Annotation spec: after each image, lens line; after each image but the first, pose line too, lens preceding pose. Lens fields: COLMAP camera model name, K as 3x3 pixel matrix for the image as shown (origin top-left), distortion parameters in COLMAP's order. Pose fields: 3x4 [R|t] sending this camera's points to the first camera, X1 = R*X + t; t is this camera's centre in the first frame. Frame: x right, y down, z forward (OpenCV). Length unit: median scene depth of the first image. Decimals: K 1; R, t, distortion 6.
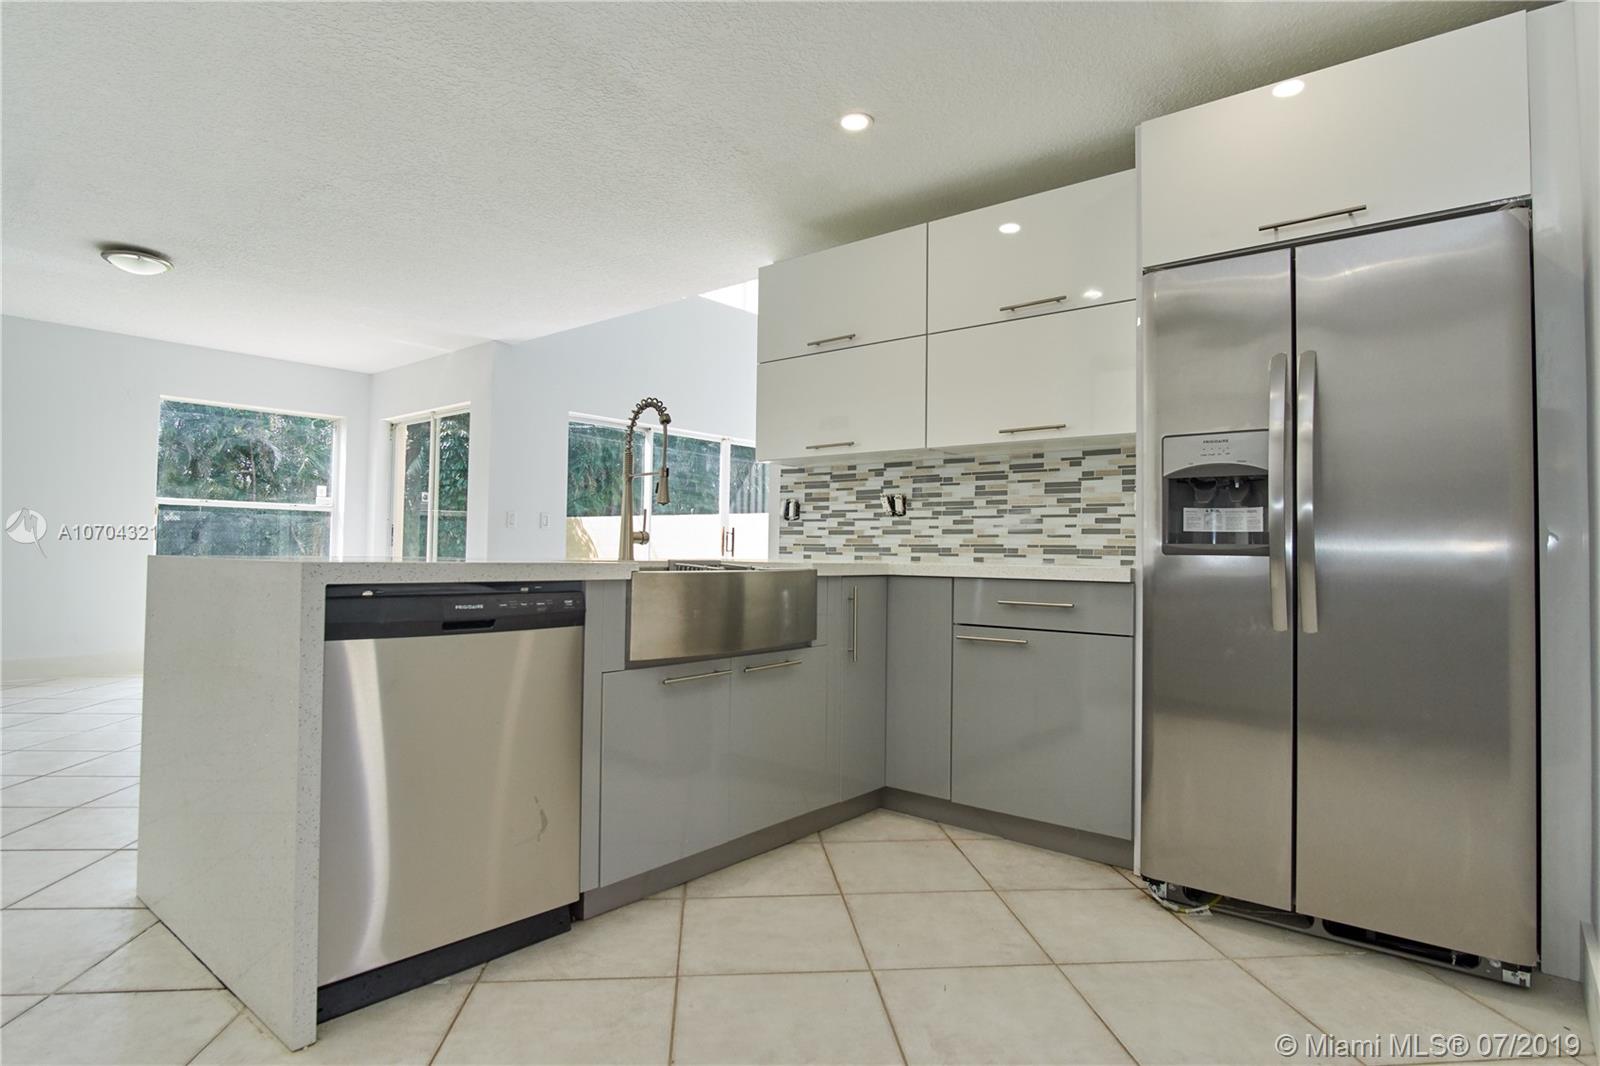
lens RADIAL K [[851.8, 0, 801.2], [0, 851.8, 523.9], [0, 0, 1]] dist [-0.033988, 0.008563]
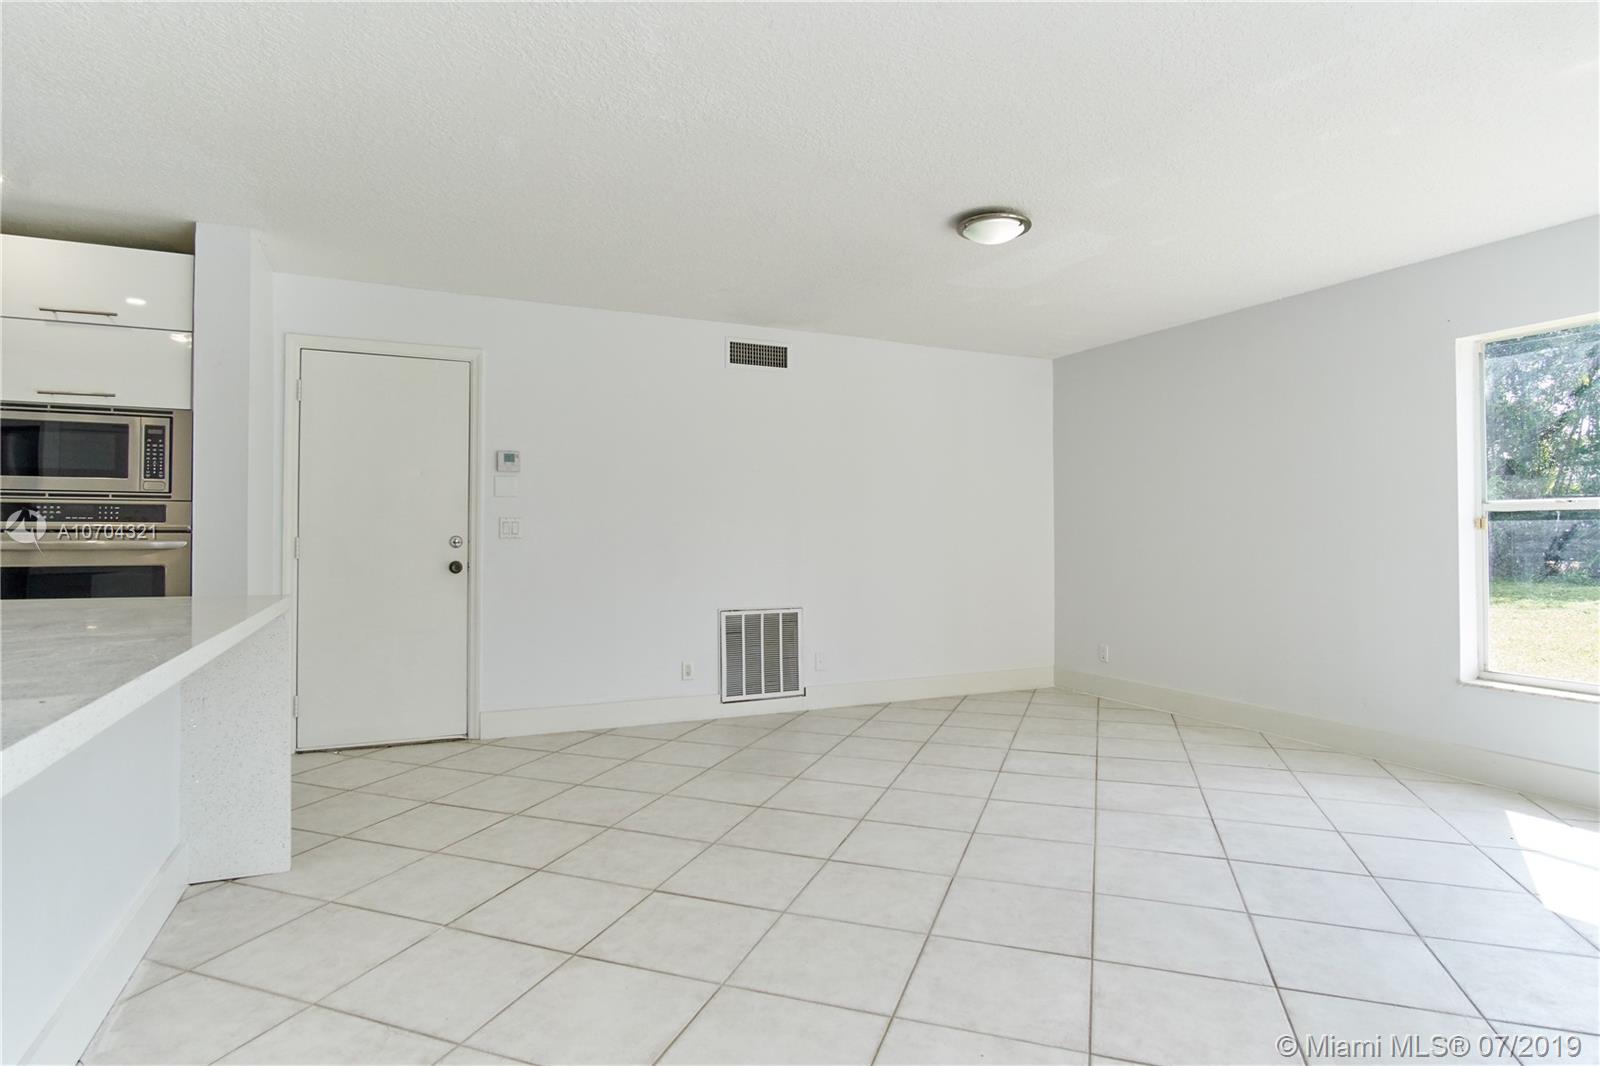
lens RADIAL K [[851.8, 0, 801.2], [0, 851.8, 523.9], [0, 0, 1]] dist [-0.033988, 0.008563]
pose [[-0.426316, -0.029390, -0.904097, 0.017976], [0.021839, 0.998846, -0.042768, 0.001347], [0.904311, -0.037978, -0.425182, 1.352692]]
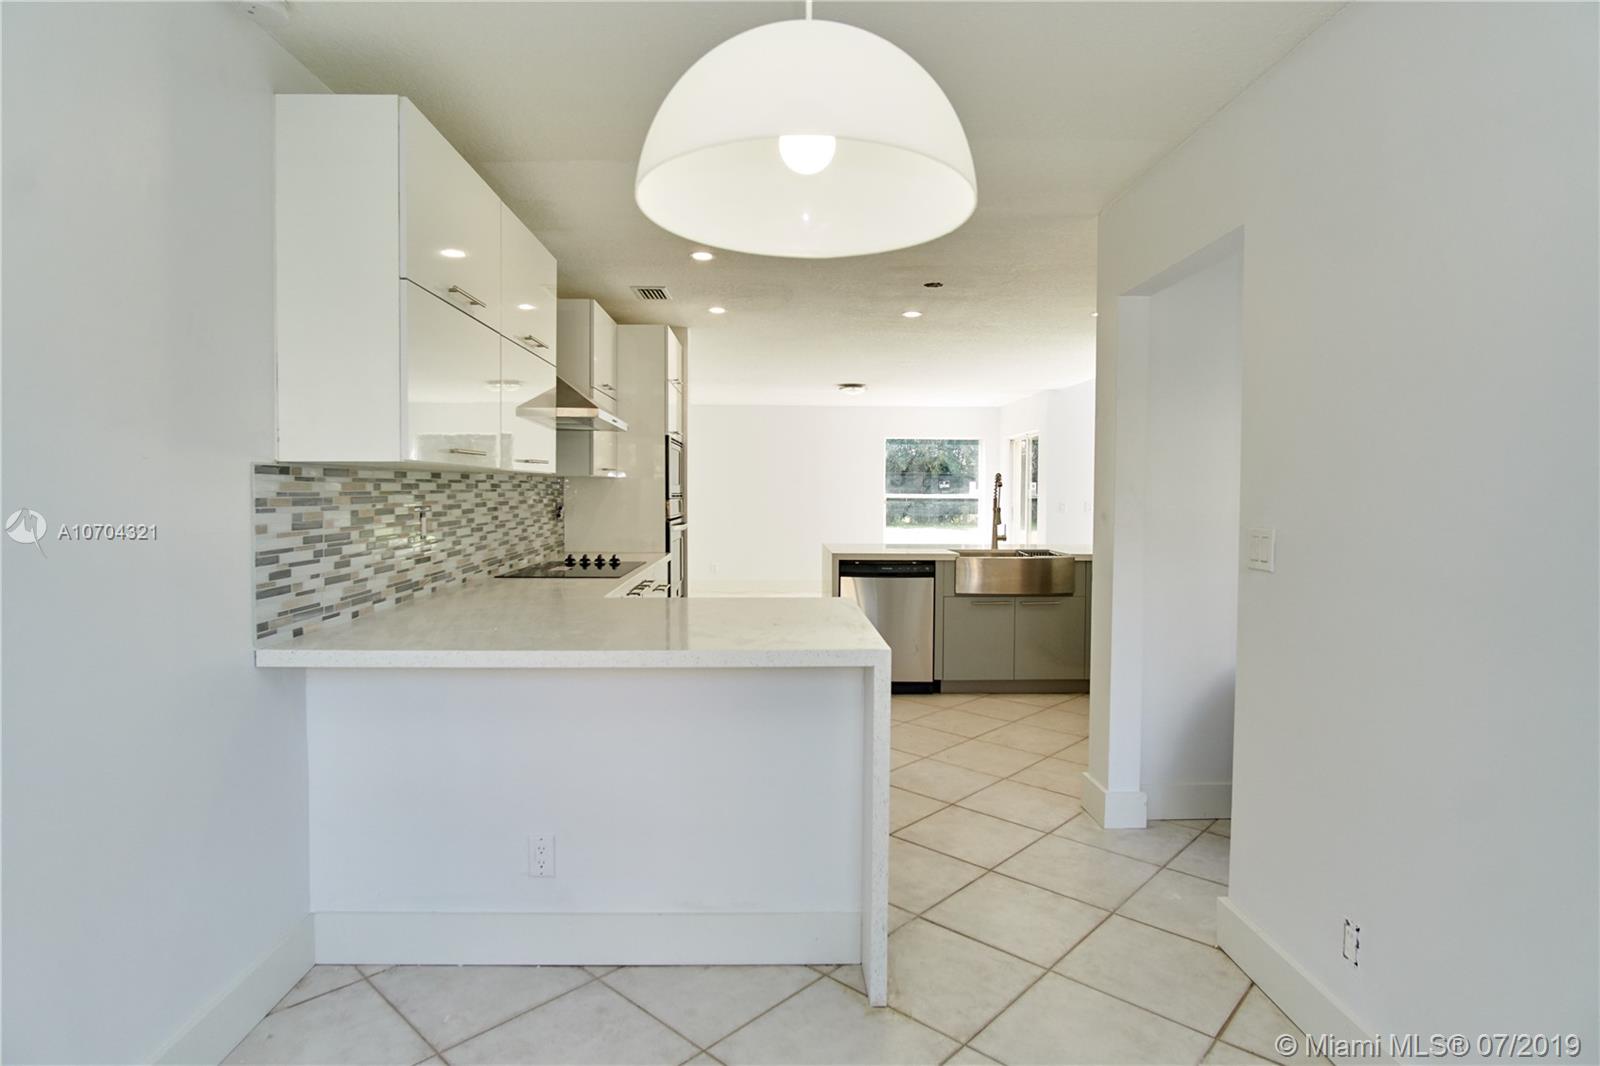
lens RADIAL K [[851.8, 0, 801.2], [0, 851.8, 523.9], [0, 0, 1]] dist [-0.033988, 0.008563]
pose [[0.660911, 0.015109, -0.750312, 0.797398], [0.030767, 0.998411, 0.047207, -0.100240], [0.749833, -0.054284, 0.659396, -0.563828]]
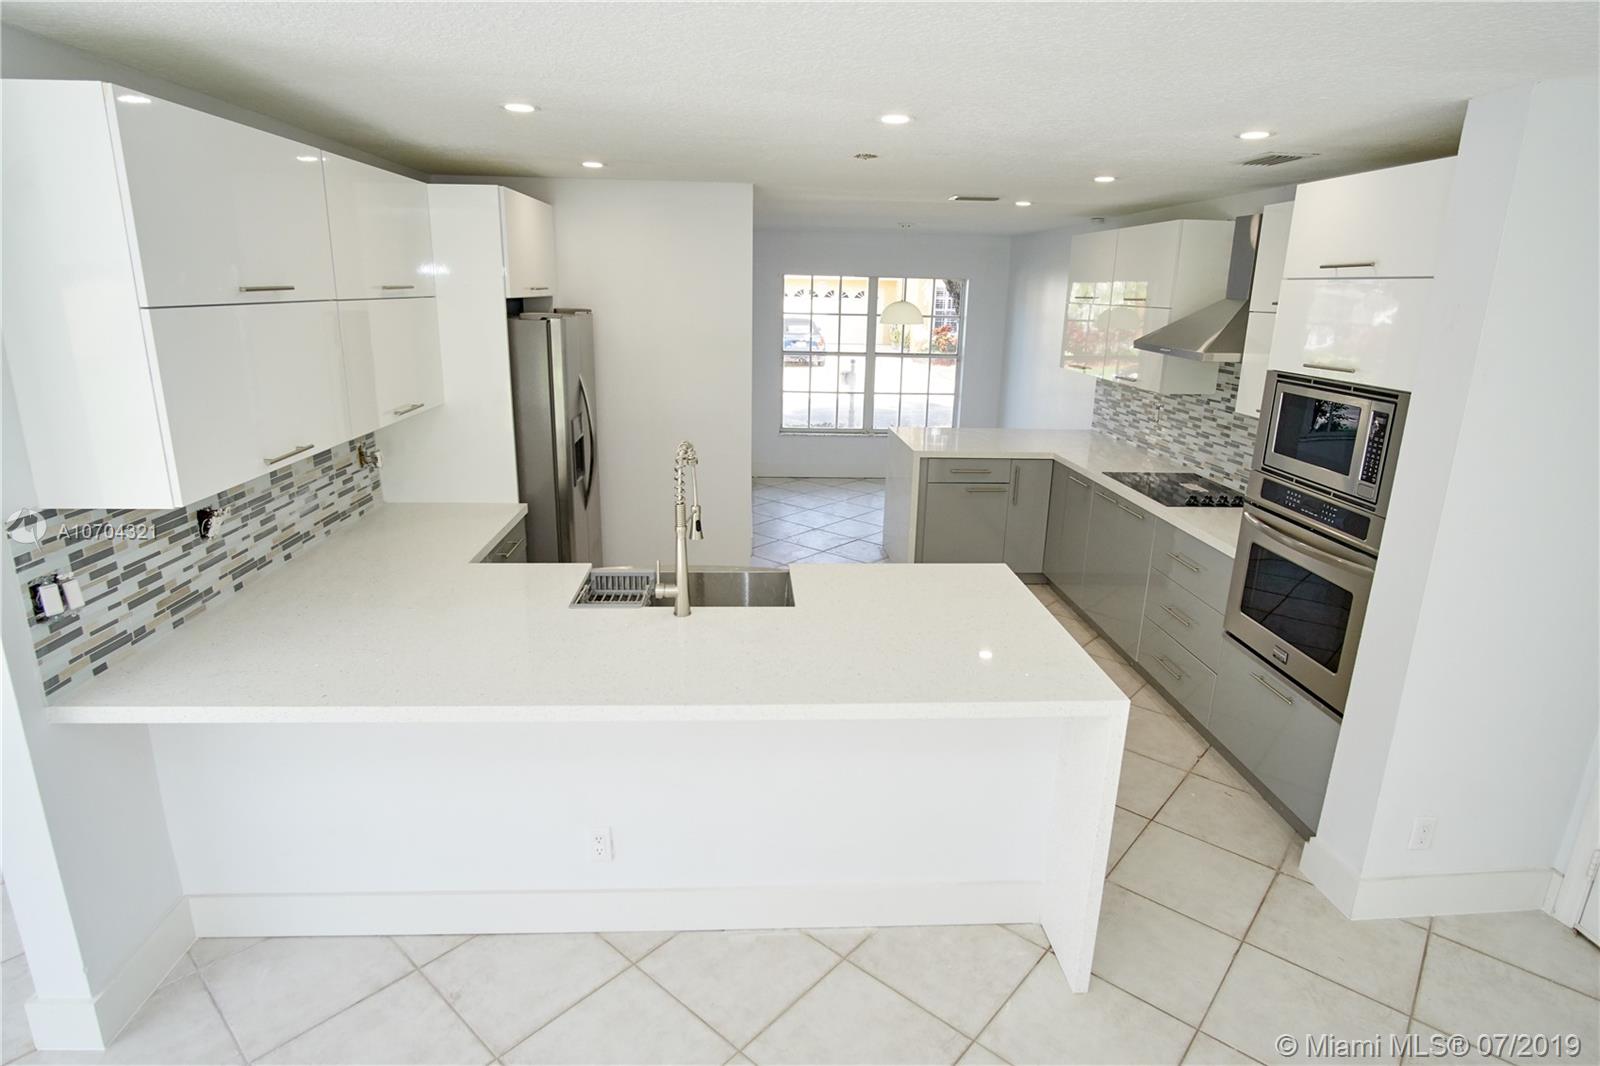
lens RADIAL K [[851.8, 0, 801.2], [0, 851.8, 523.9], [0, 0, 1]] dist [-0.033988, 0.008563]
pose [[-0.679738, -0.225800, 0.697833, -0.698831], [-0.056313, 0.964691, 0.257295, -0.228126], [-0.731290, 0.135596, -0.668453, 1.139550]]
